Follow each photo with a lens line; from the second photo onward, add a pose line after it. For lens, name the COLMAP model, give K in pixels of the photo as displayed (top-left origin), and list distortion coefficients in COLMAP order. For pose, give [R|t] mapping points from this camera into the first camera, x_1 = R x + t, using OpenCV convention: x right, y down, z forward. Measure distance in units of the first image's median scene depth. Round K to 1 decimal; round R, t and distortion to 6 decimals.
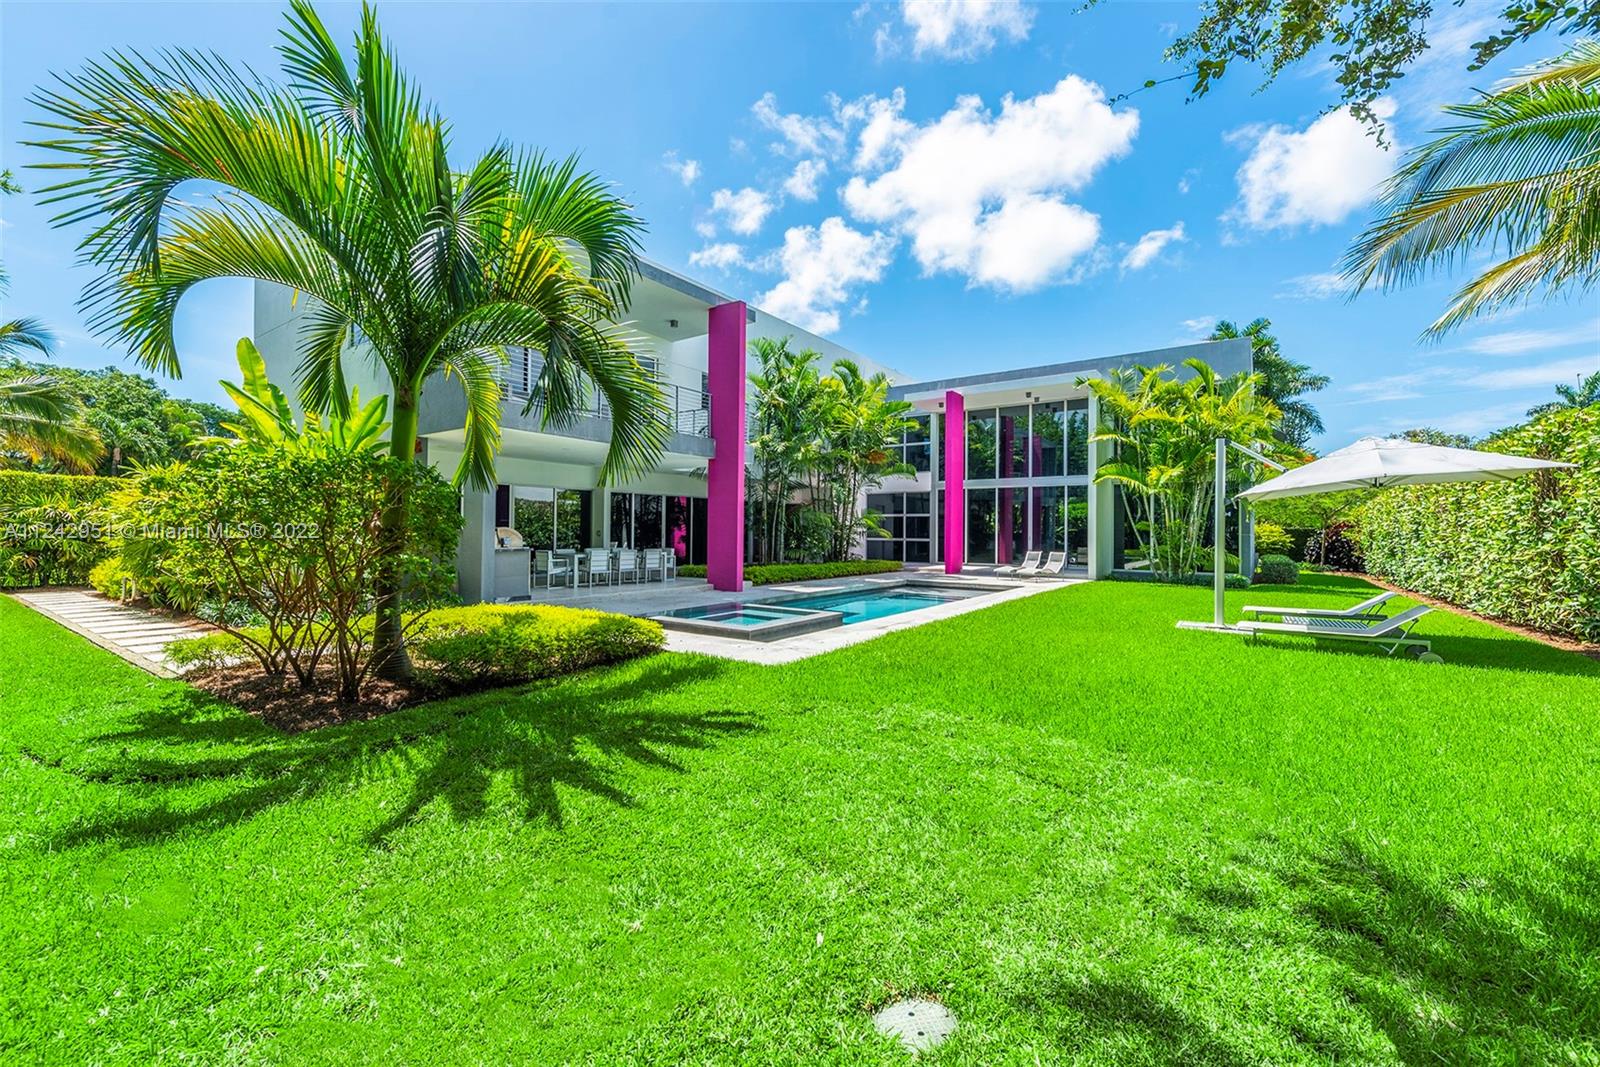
lens RADIAL K [[633.2, 0, 800.0], [0, 633.2, 533.5], [0, 0, 1]] dist [-0.000671, -0.000036]
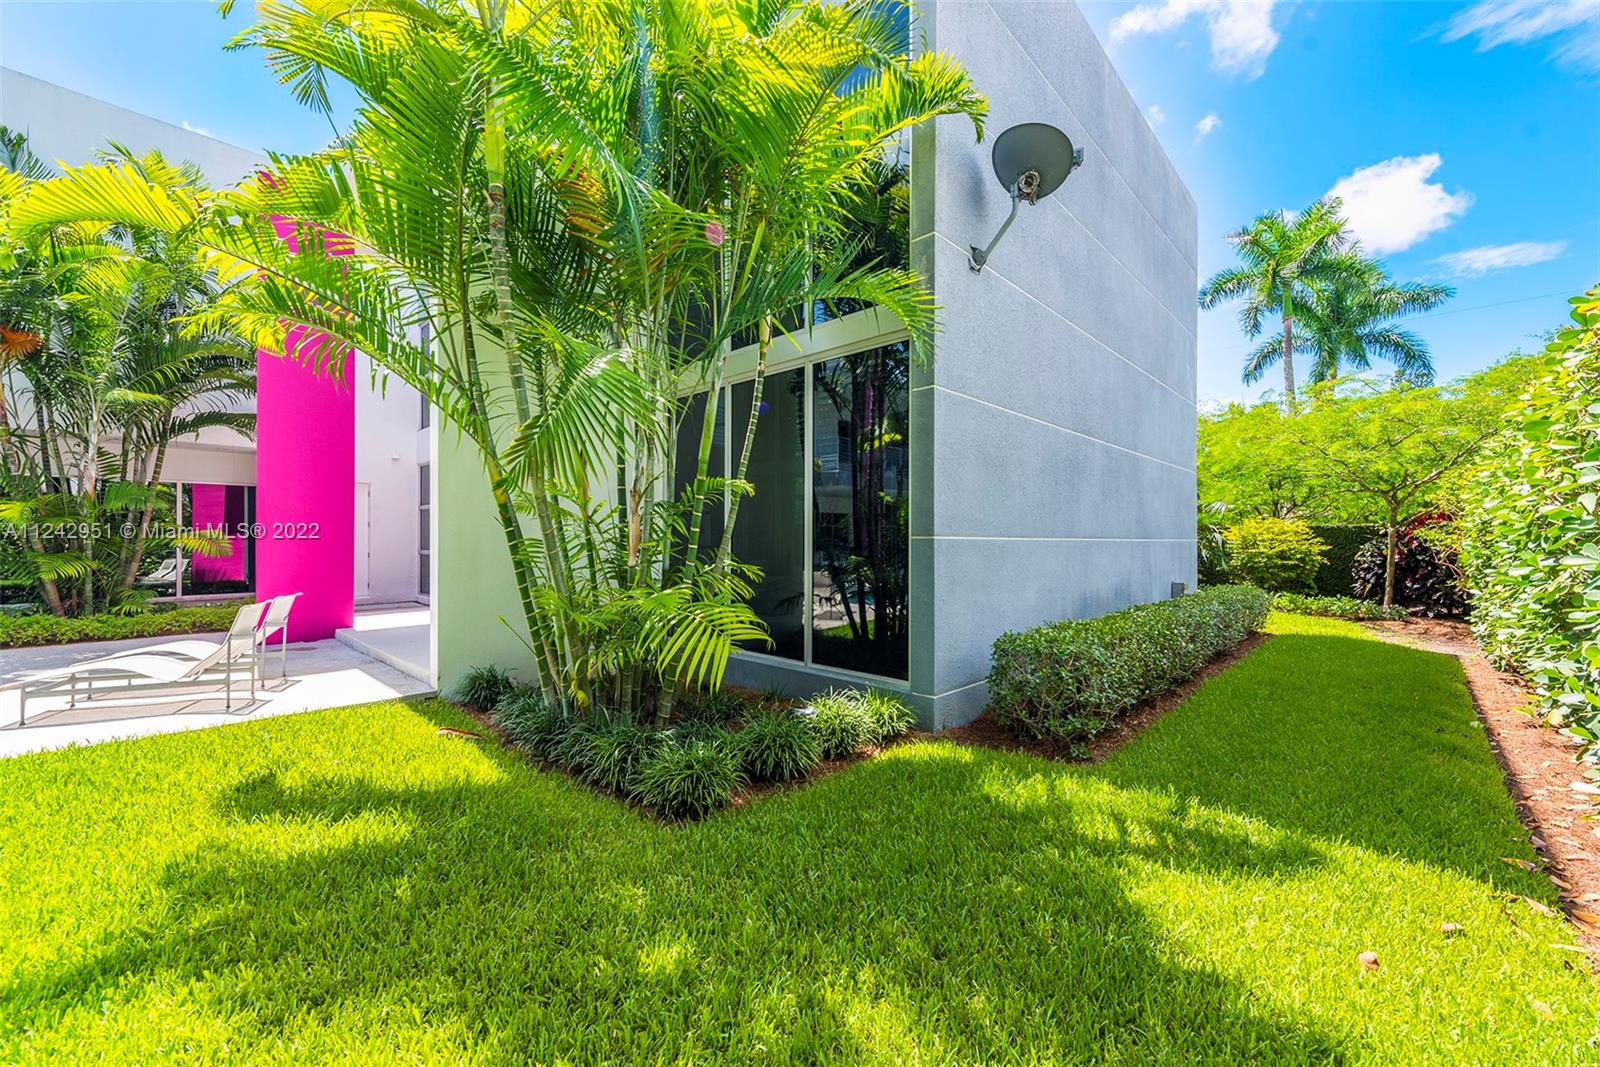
lens RADIAL K [[633.2, 0, 800.0], [0, 633.2, 533.5], [0, 0, 1]] dist [-0.000671, -0.000036]
pose [[0.991598, 0.005352, -0.129249, 0.439257], [-0.006537, 0.999940, -0.008748, 0.005544], [0.129194, 0.009520, 0.991574, 0.464605]]
